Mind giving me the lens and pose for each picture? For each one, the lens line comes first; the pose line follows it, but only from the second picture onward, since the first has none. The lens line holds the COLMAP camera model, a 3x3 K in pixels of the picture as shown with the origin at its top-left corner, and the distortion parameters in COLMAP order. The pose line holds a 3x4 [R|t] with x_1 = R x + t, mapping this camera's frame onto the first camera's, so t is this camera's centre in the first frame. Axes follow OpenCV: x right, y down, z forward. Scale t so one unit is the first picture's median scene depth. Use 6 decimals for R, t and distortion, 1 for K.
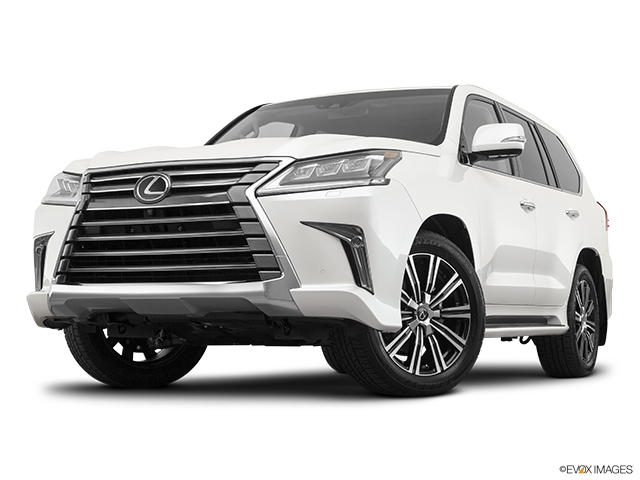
lens RADIAL K [[1102.2, 0, 320.9], [0, 1102.2, 235.0], [0, 0, 1]] dist [-0.049364, 0.000000]
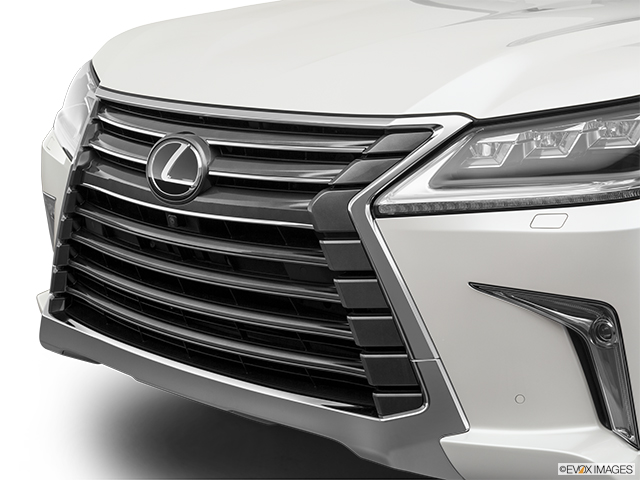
lens RADIAL K [[1272.9, 0, 324.9], [0, 1272.9, 239.5], [0, 0, 1]] dist [-0.053173, 0.000000]
pose [[0.949080, 0.052134, -0.310692, 0.075068], [0.036136, 0.961687, 0.271756, -0.152736], [0.312956, -0.269145, 0.910834, 0.493813]]
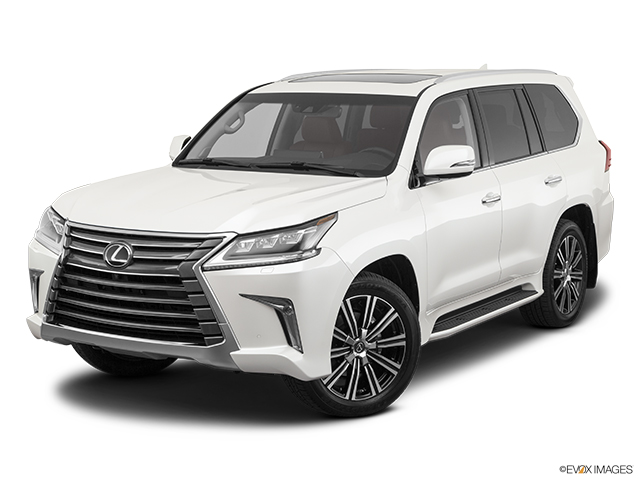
lens RADIAL K [[1225.7, 0, 314.5], [0, 1225.7, 243.7], [0, 0, 1]] dist [-0.078952, 0.000000]
pose [[0.995564, 0.008071, -0.093741, 0.168981], [0.012373, 0.976431, 0.215474, -0.318070], [0.093270, -0.215678, 0.972000, -0.229256]]
